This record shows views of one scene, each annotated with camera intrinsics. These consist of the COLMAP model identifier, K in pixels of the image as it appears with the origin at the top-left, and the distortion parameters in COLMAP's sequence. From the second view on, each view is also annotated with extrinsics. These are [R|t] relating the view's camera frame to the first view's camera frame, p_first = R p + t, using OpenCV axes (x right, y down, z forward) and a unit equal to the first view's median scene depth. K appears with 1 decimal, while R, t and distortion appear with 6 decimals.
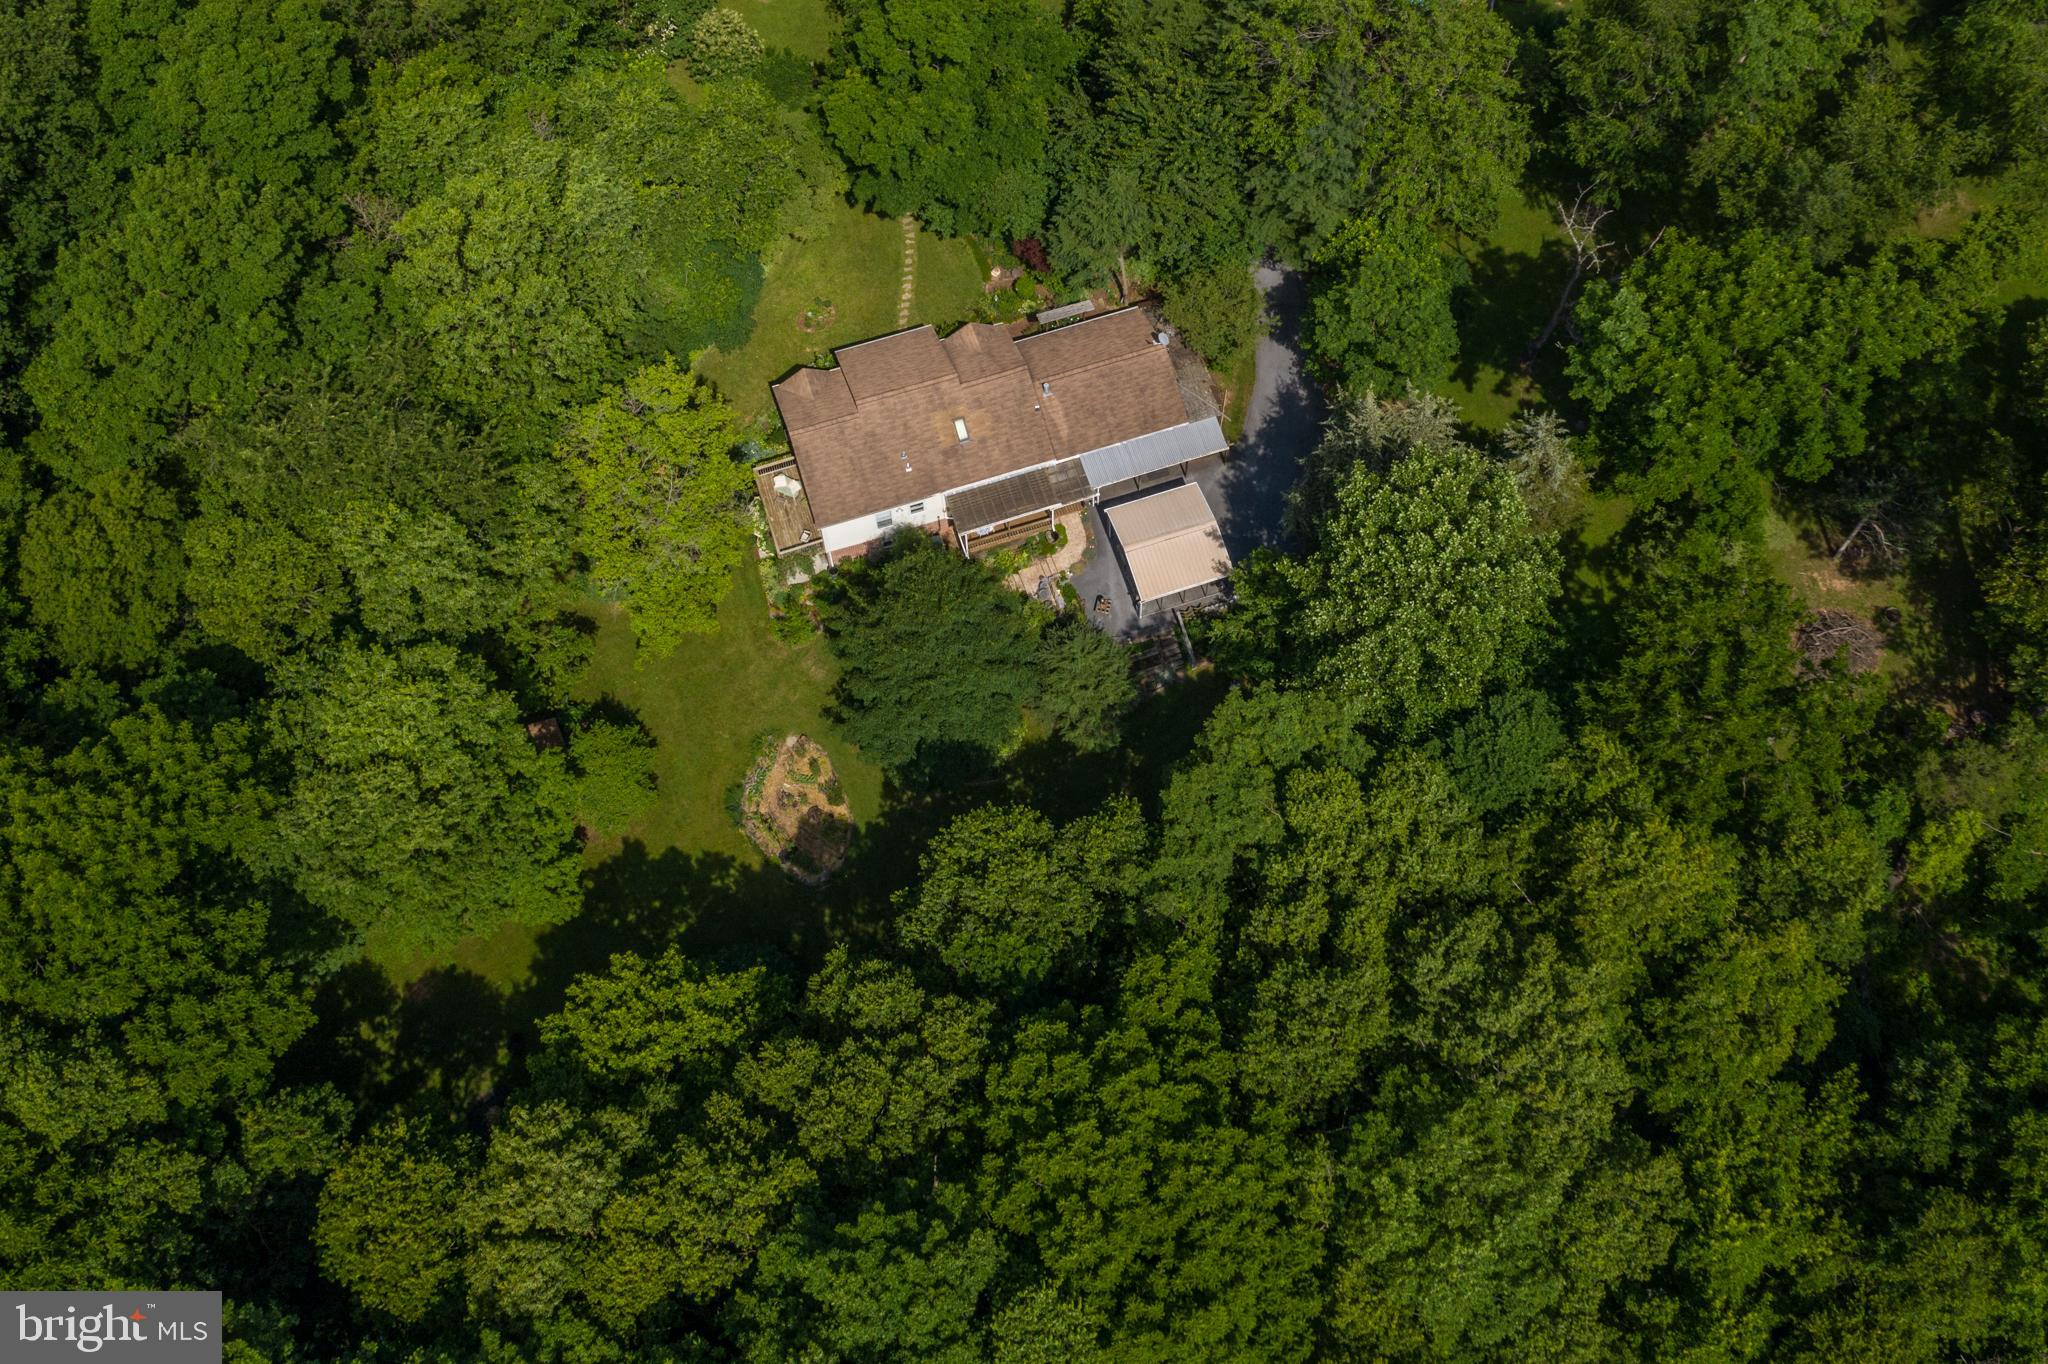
lens RADIAL K [[1615.0, 0, 1090.9], [0, 1615.0, 678.2], [0, 0, 1]] dist [-0.041069, -0.002419]
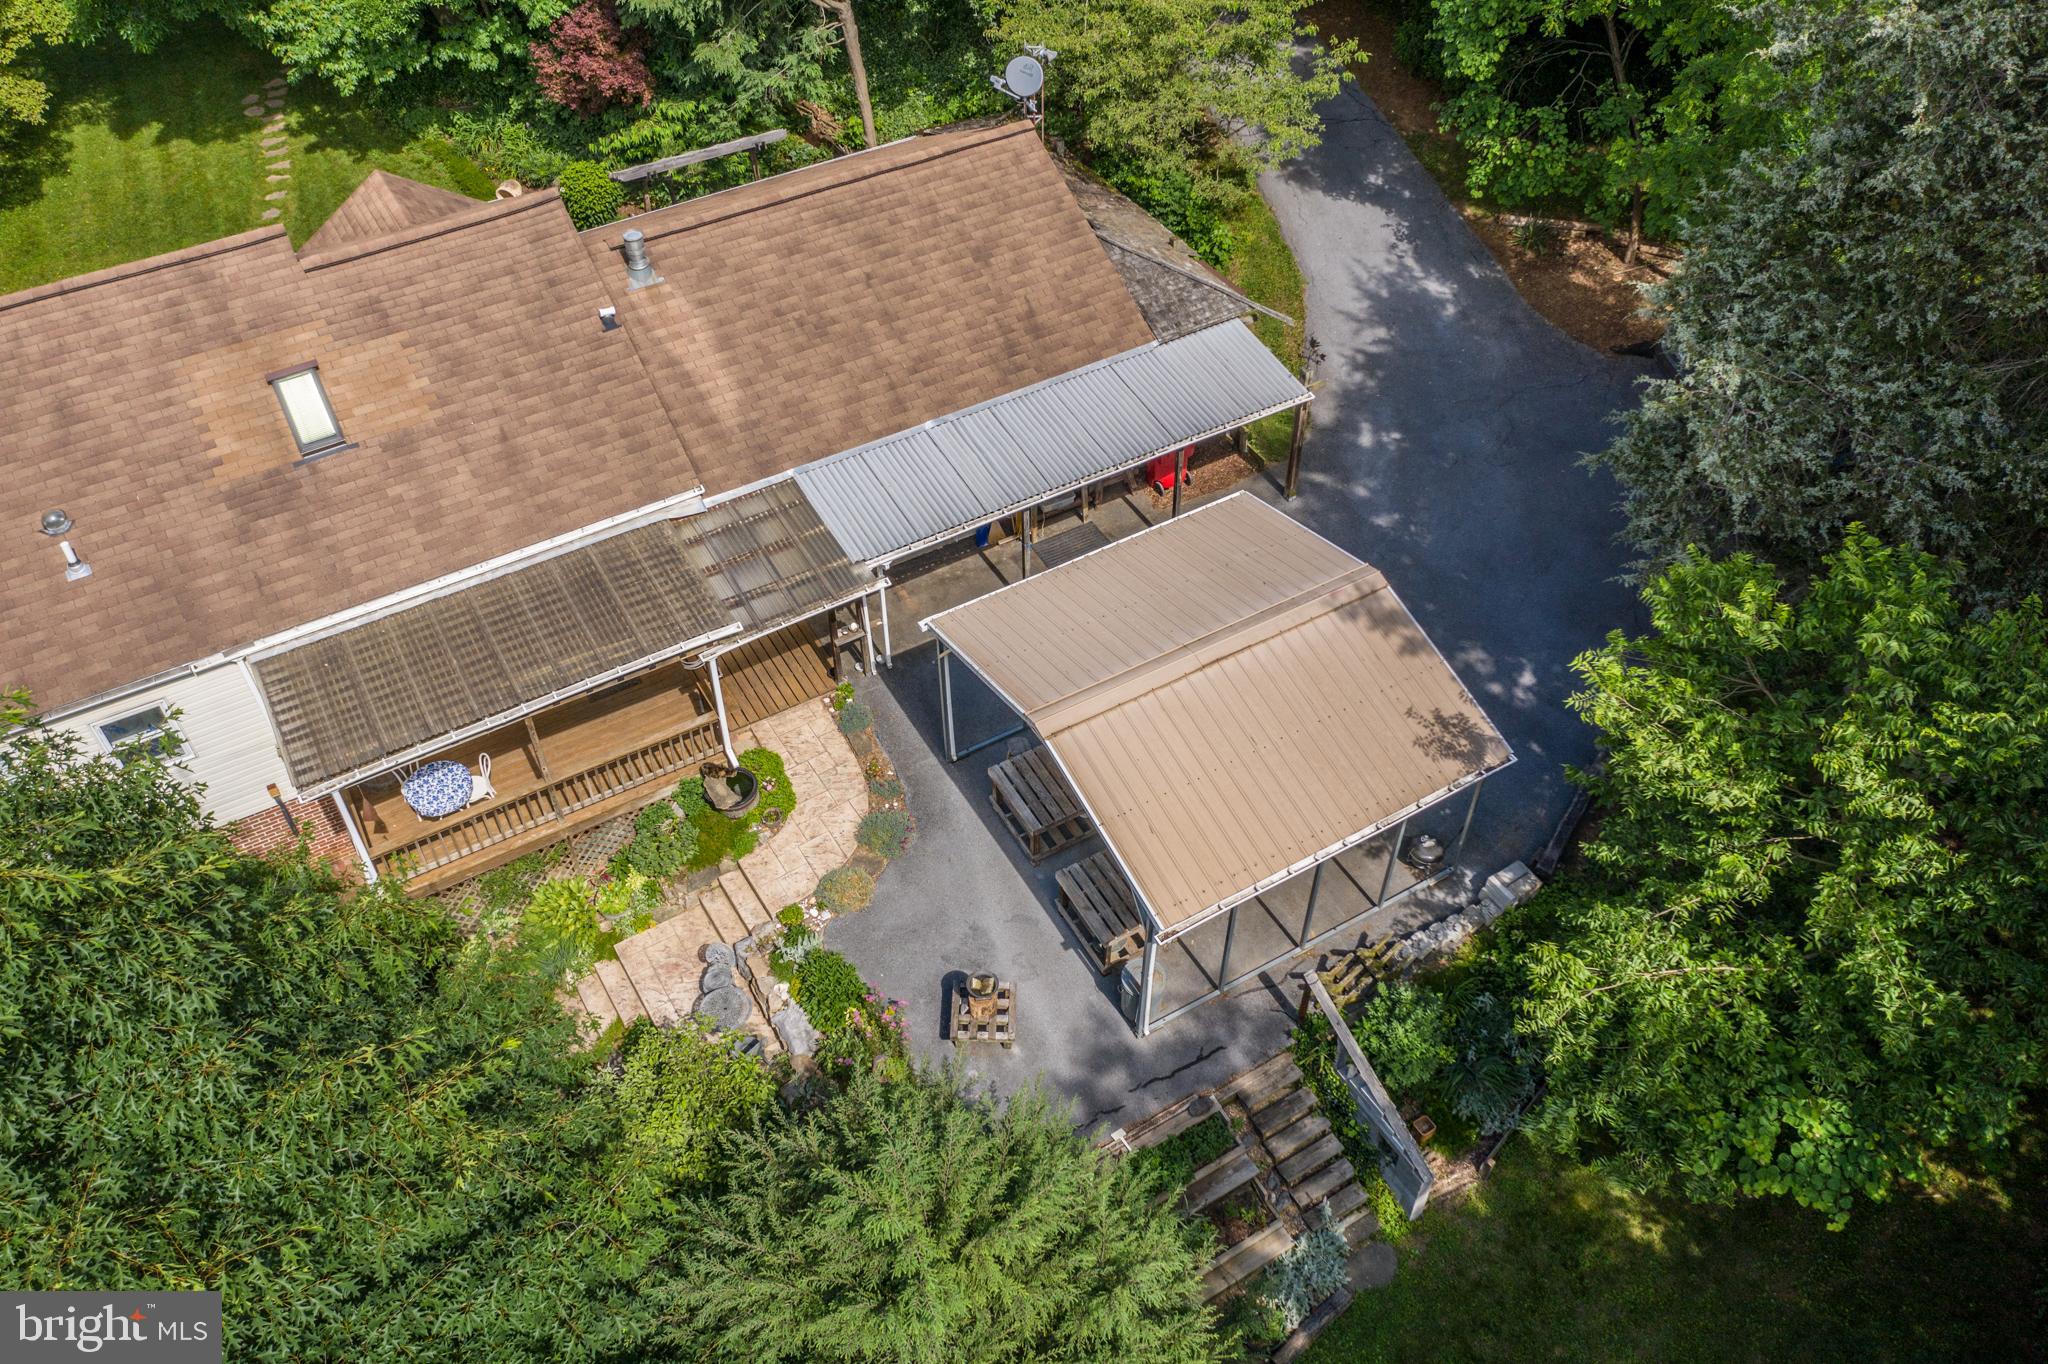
lens RADIAL K [[1615.0, 0, 1090.9], [0, 1615.0, 678.2], [0, 0, 1]] dist [-0.041069, -0.002419]
pose [[0.975302, -0.146195, 0.165567, -0.008218], [0.193745, 0.926192, -0.323466, -0.010325], [-0.106058, 0.347555, 0.931642, 0.761054]]
